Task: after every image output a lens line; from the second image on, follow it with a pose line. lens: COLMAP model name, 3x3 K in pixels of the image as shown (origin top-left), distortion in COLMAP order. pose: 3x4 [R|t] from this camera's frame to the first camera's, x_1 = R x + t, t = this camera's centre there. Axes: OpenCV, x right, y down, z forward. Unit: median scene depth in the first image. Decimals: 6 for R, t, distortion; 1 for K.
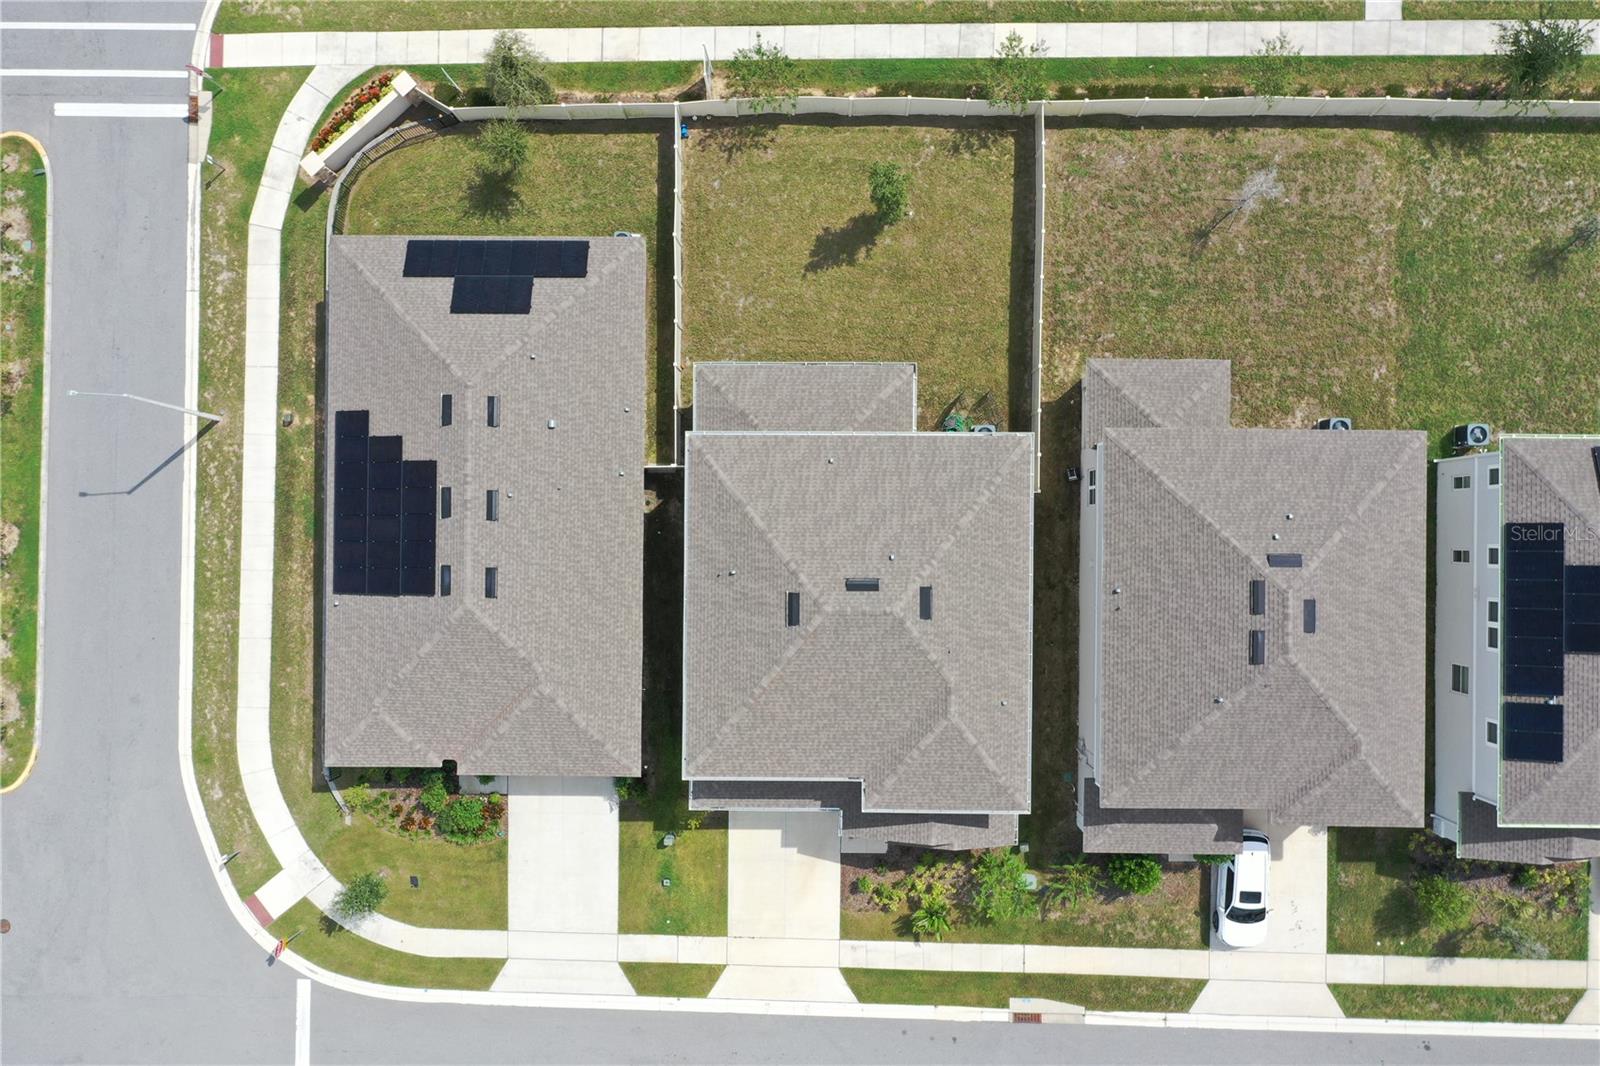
lens RADIAL K [[1272.8, 0, 790.4], [0, 1272.8, 527.7], [0, 0, 1]] dist [-0.005887, -0.004679]
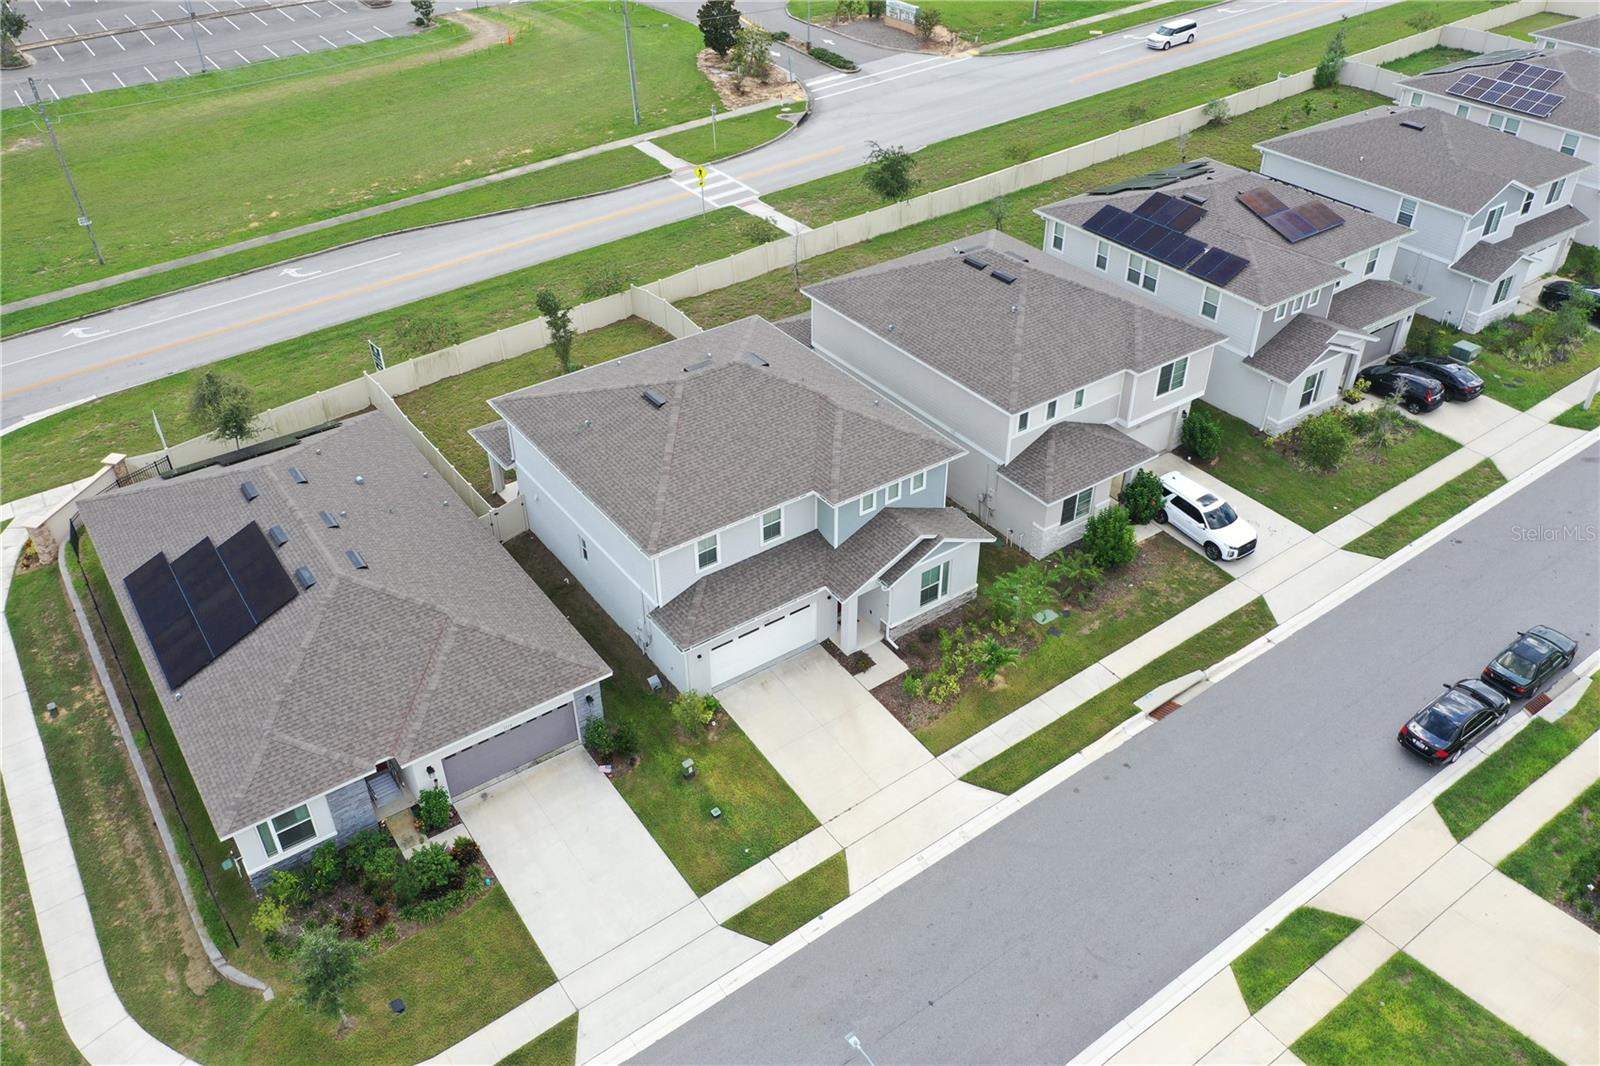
lens RADIAL K [[1258.0, 0, 800.0], [0, 1258.0, 533.0], [0, 0, 1]] dist [0.004457, -0.000677]
pose [[0.811522, -0.332833, 0.480264, -0.371929], [0.584250, 0.475072, -0.657996, 0.742325], [-0.009157, 0.814573, 0.579989, 0.431279]]
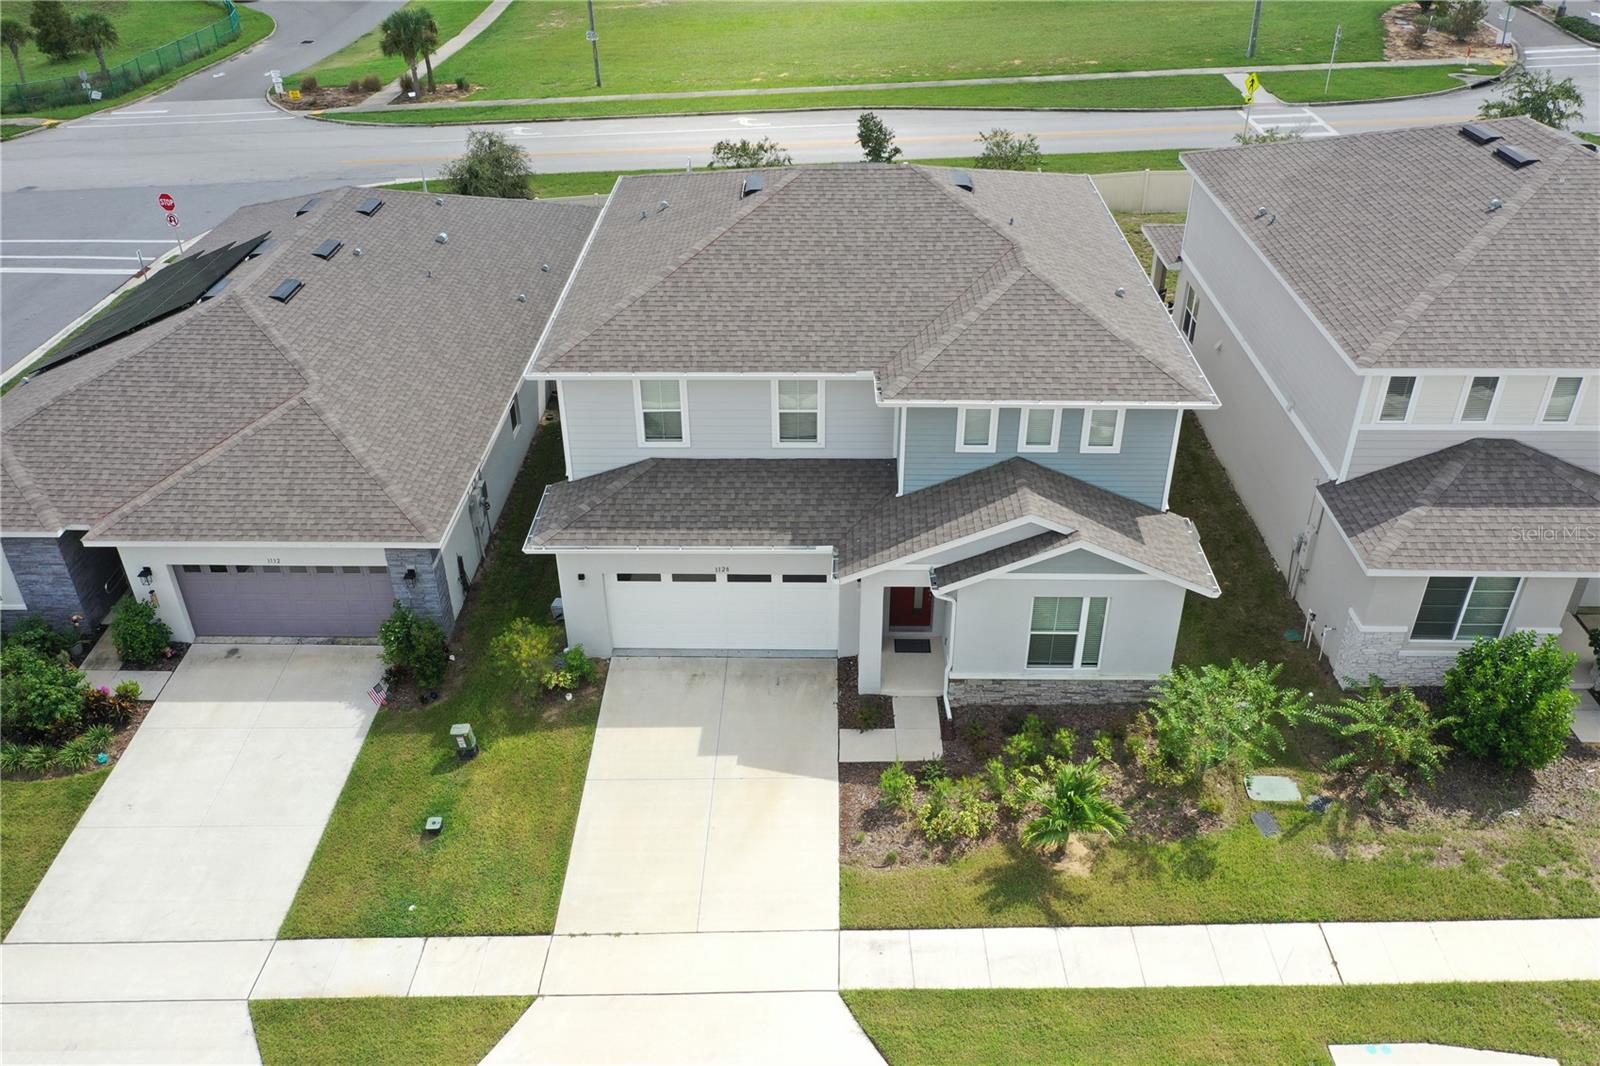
lens RADIAL K [[1258.0, 0, 800.0], [0, 1258.0, 533.0], [0, 0, 1]] dist [0.004457, -0.000677]
pose [[0.999873, 0.014178, -0.007220, 0.028134], [-0.013731, 0.539704, -0.841743, 0.592746], [-0.008037, 0.841736, 0.539830, 0.701862]]
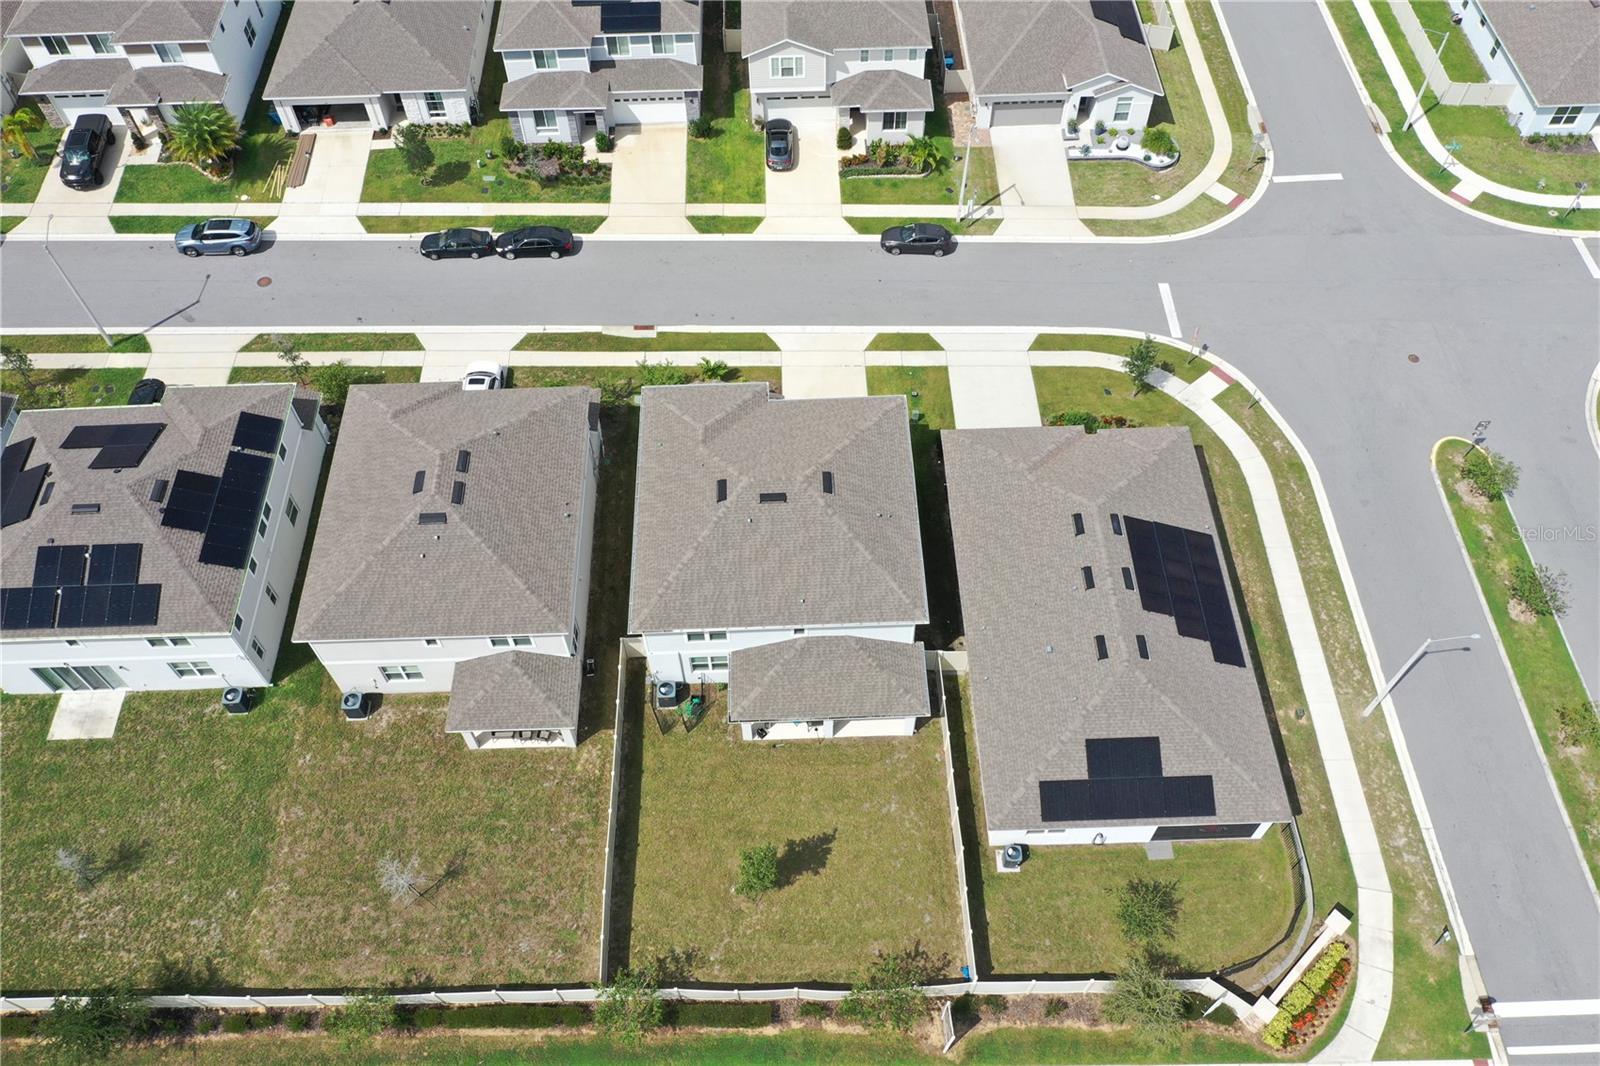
lens RADIAL K [[1280.8, 0, 800.0], [0, 1280.8, 533.0], [0, 0, 1]] dist [-0.008336, -0.000344]
pose [[-0.998843, 0.048061, 0.001687, 0.026024], [-0.038193, -0.814116, 0.579445, -0.612100], [0.029222, 0.578711, 0.815009, 0.002150]]
